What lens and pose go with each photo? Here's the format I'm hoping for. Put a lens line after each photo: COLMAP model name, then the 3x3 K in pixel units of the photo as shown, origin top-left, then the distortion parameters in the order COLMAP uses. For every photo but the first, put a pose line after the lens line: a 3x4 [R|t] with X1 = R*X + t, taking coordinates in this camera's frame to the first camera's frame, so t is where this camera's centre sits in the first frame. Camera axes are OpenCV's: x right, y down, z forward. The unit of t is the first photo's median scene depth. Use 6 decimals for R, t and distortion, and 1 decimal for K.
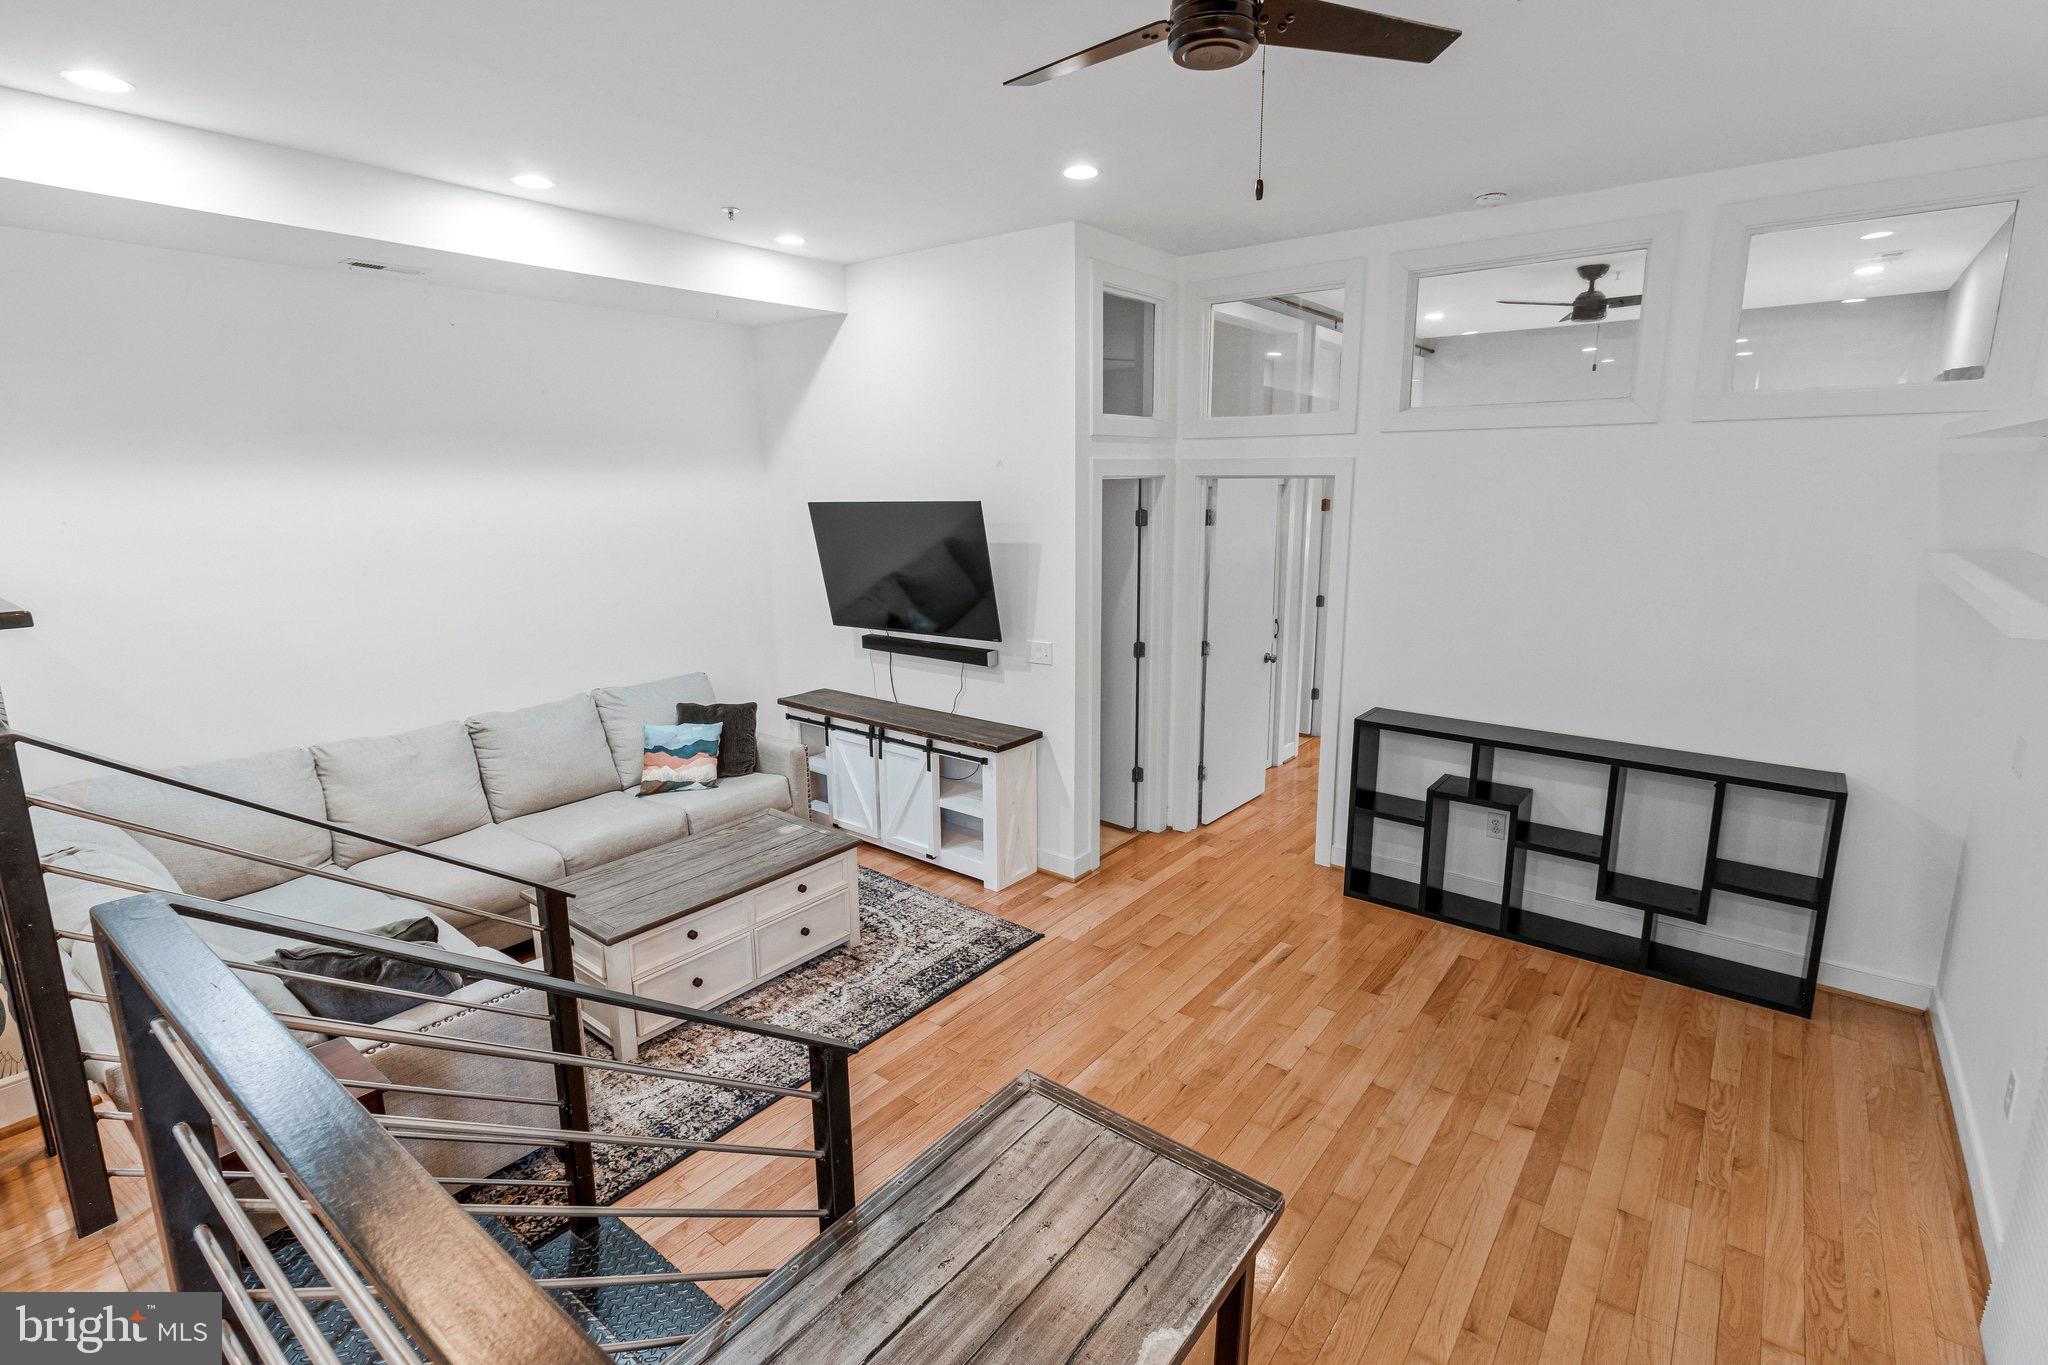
lens RADIAL K [[962.0, 0, 1038.7], [0, 962.0, 673.6], [0, 0, 1]] dist [0.010915, 0.000220]
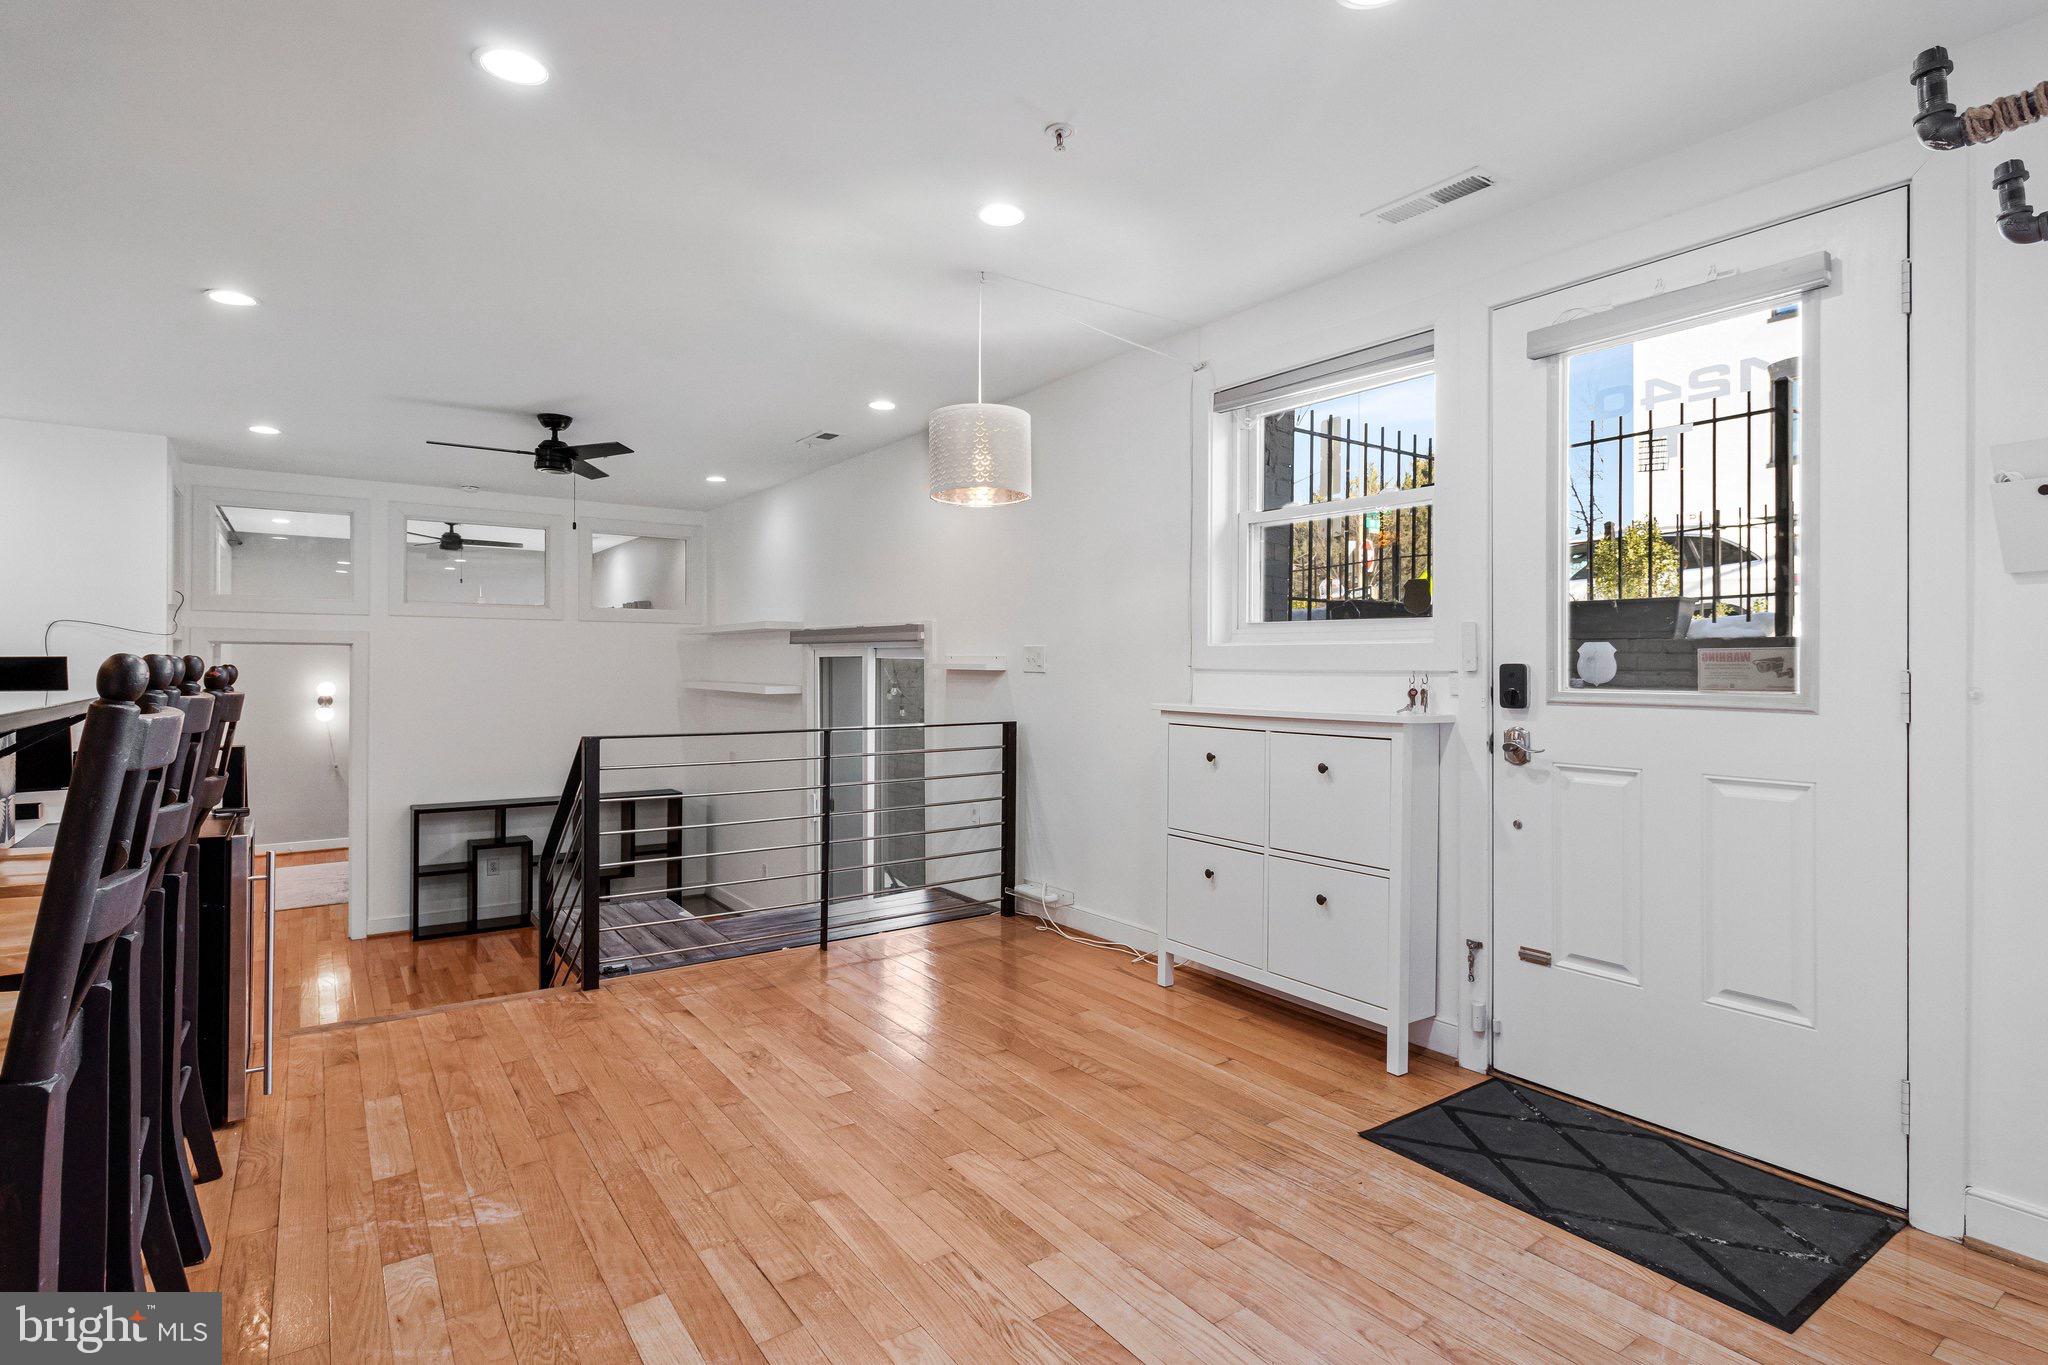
lens RADIAL K [[1011.2, 0, 1039.2], [0, 1011.2, 664.5], [0, 0, 1]] dist [0.002062, -0.000076]
pose [[0.313133, 0.013132, 0.949618, -0.798189], [0.182988, 0.980334, -0.073897, 0.113635], [-0.931914, 0.196909, 0.304572, -0.359020]]
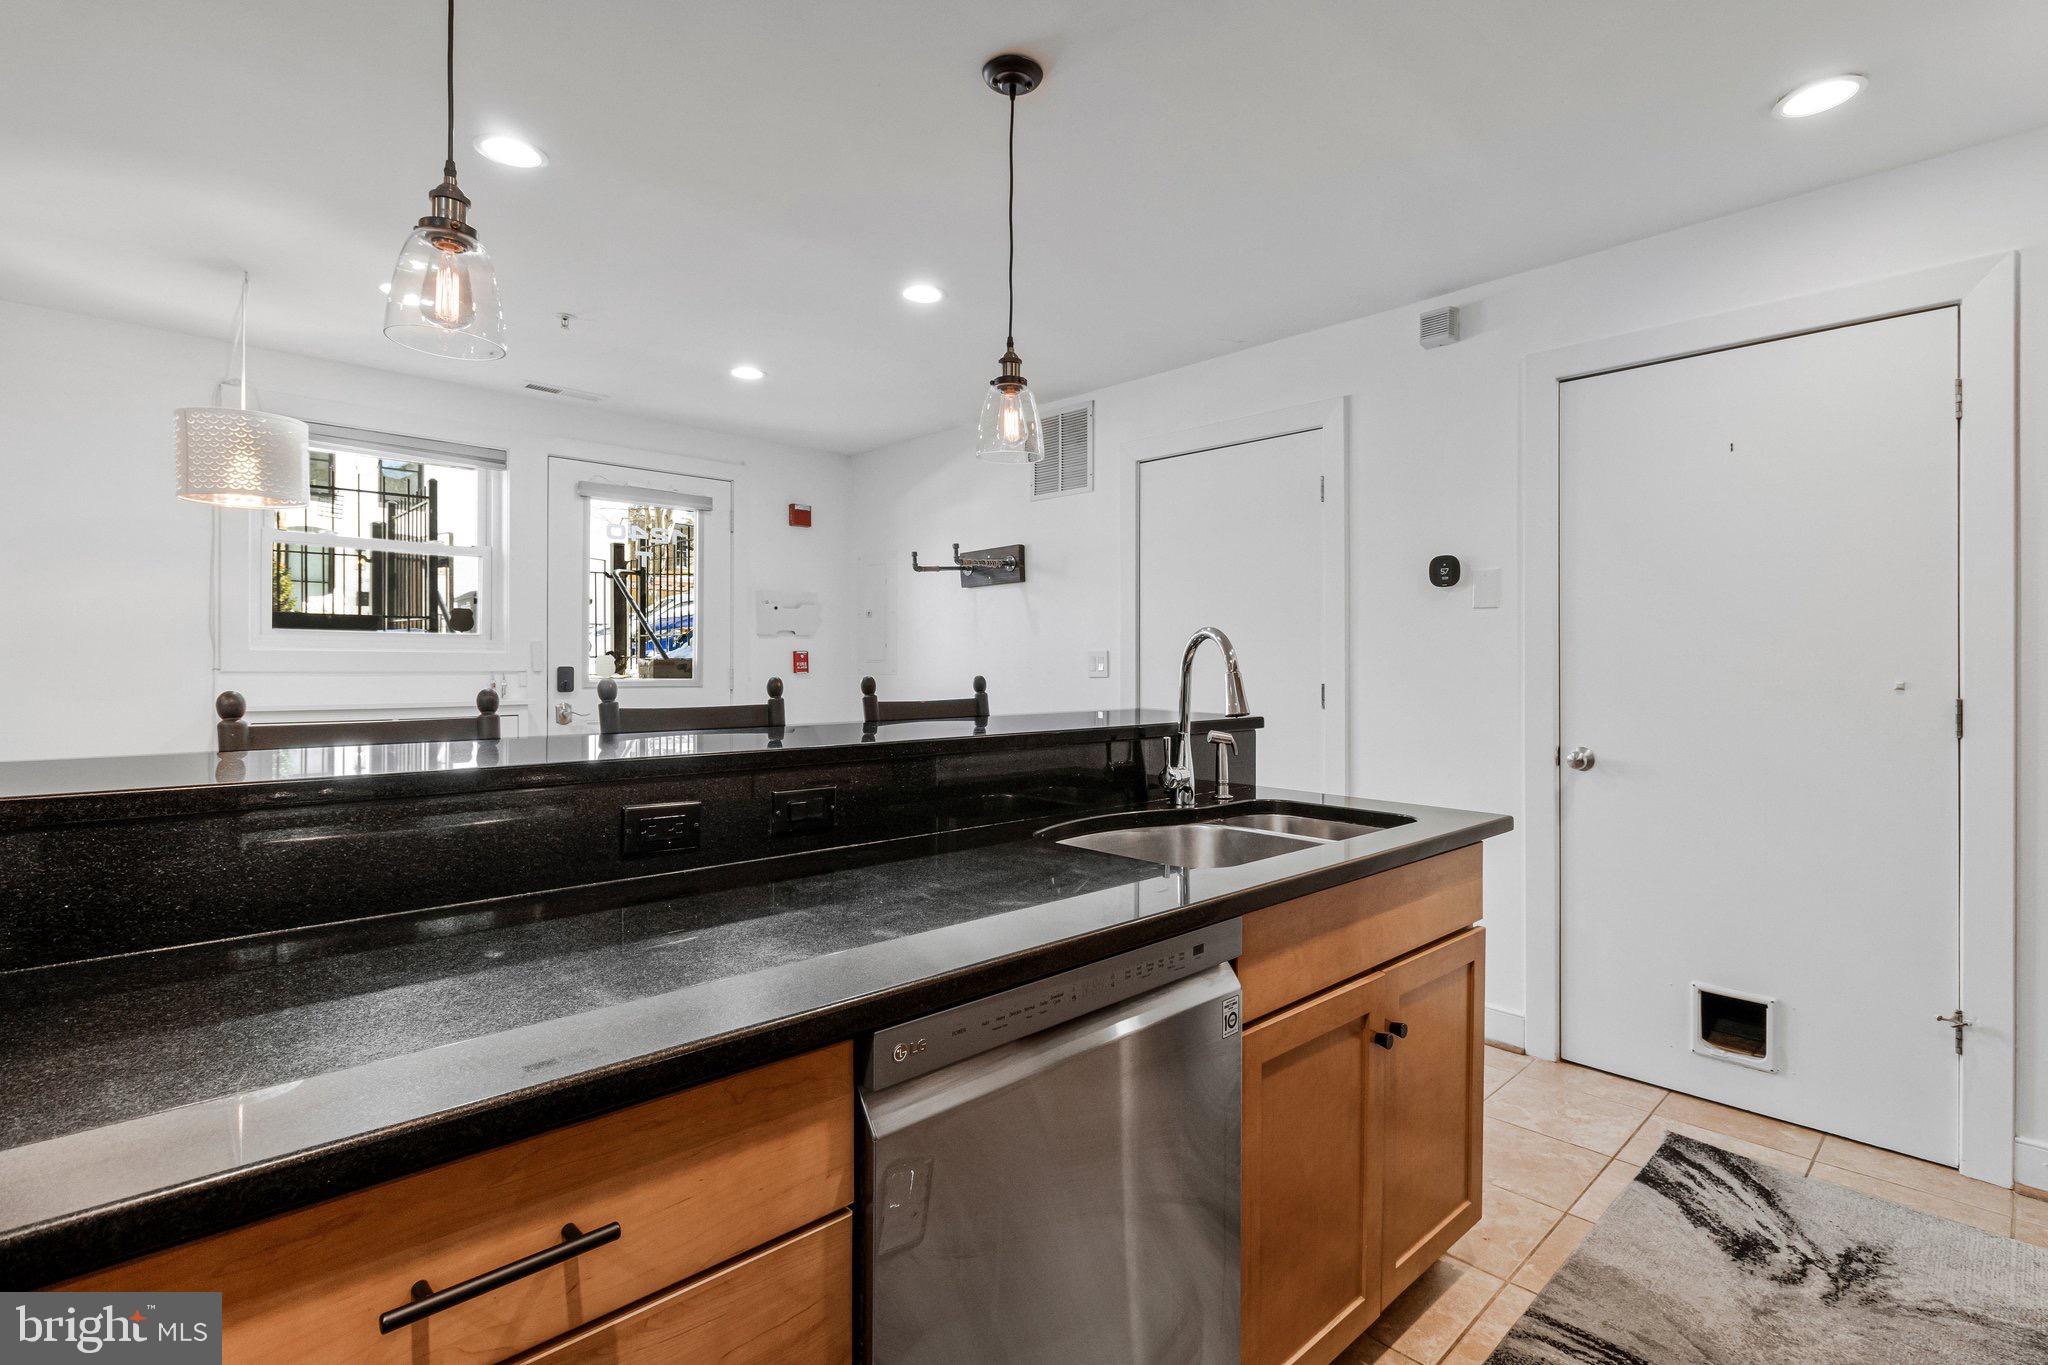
lens RADIAL K [[1011.2, 0, 1039.2], [0, 1011.2, 664.5], [0, 0, 1]] dist [0.002062, -0.000076]
pose [[-0.986936, 0.001231, 0.161109, -0.790802], [0.034179, 0.978810, 0.201898, -0.054424], [-0.157447, 0.204767, -0.966065, 0.393889]]
